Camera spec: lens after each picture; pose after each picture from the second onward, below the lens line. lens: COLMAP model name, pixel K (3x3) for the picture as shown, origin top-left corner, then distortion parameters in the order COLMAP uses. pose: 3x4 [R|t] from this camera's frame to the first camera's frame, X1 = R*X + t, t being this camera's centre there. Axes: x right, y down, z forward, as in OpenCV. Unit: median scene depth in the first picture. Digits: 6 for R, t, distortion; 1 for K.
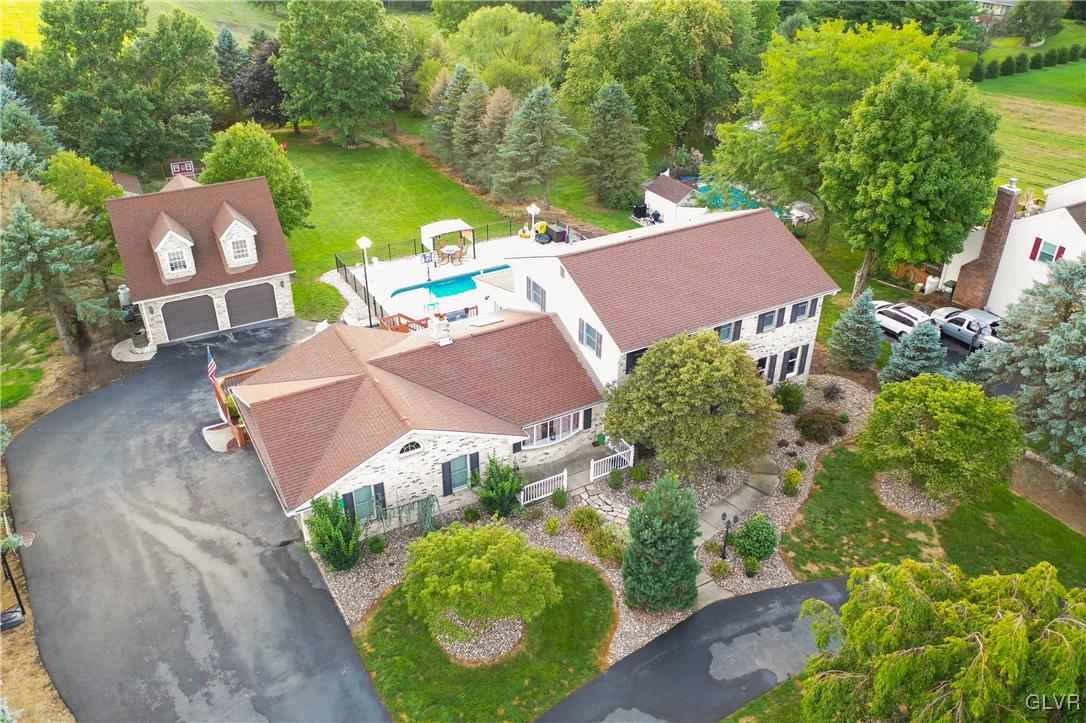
lens RADIAL K [[857.7, 0, 543.0], [0, 857.7, 361.5], [0, 0, 1]] dist [0.000671, 0.004329]
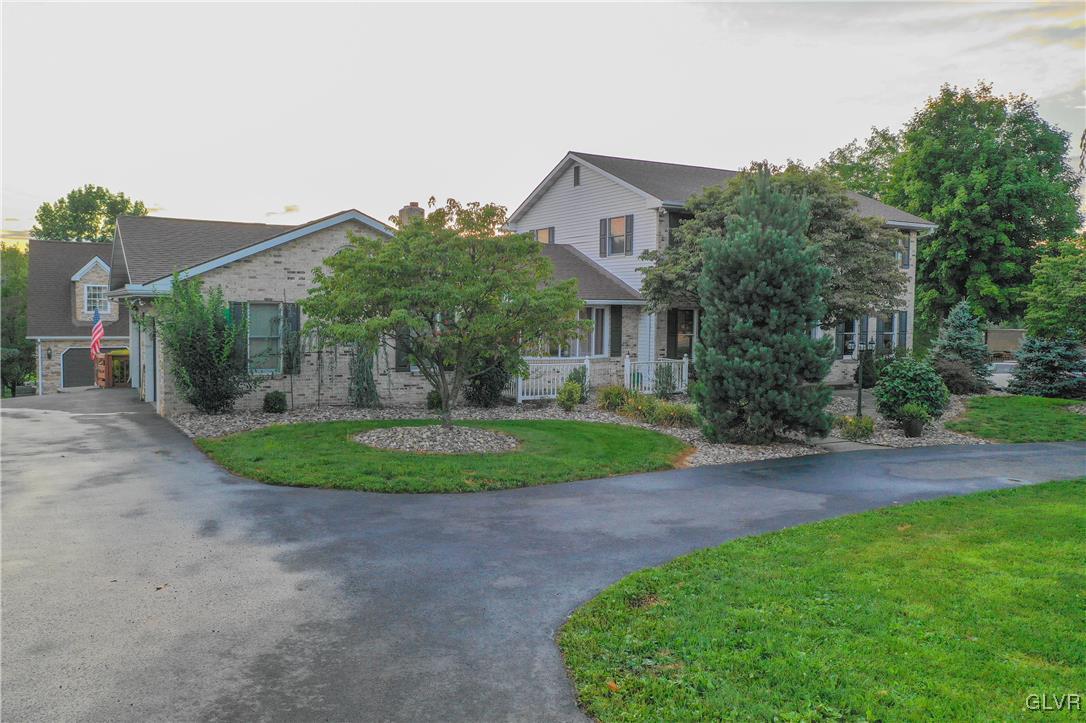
lens RADIAL K [[857.7, 0, 543.0], [0, 857.7, 361.5], [0, 0, 1]] dist [0.000671, 0.004329]
pose [[0.999953, 0.009518, 0.002000, -0.006086], [-0.007478, 0.883921, -0.467577, 0.310733], [-0.006218, 0.467540, 0.883950, 0.306541]]
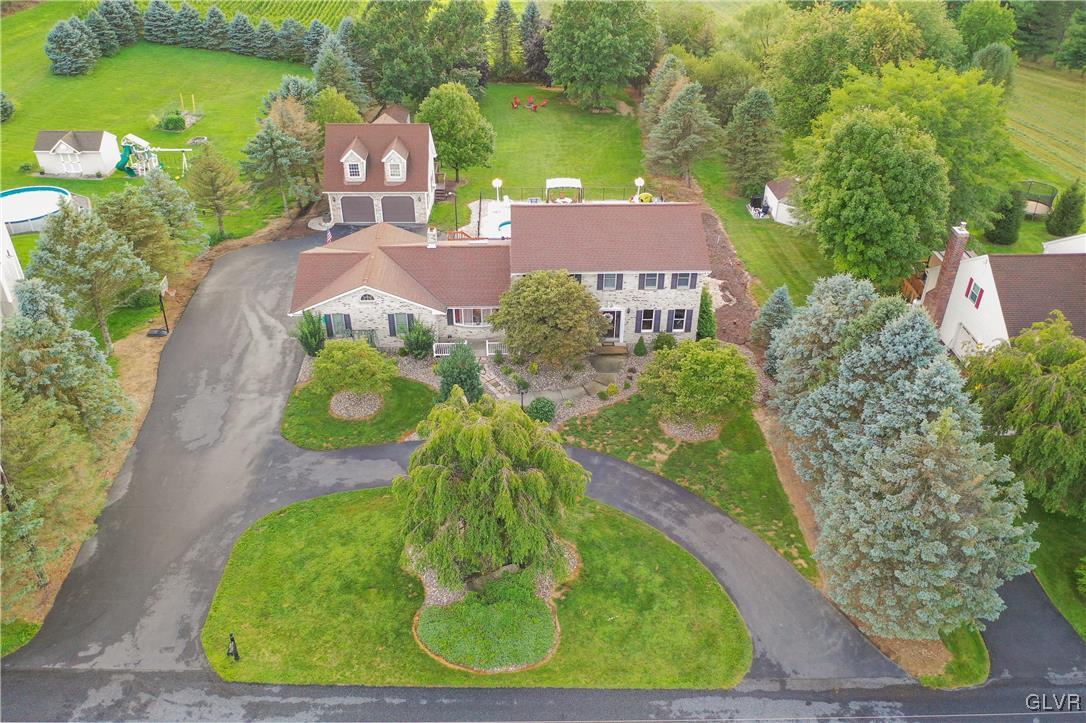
lens RADIAL K [[857.7, 0, 543.0], [0, 857.7, 361.5], [0, 0, 1]] dist [0.000671, 0.004329]
pose [[0.886040, 0.253835, -0.387945, 0.539953], [-0.237190, 0.967182, 0.091108, -0.007804], [0.398340, 0.011291, 0.917168, -0.250374]]
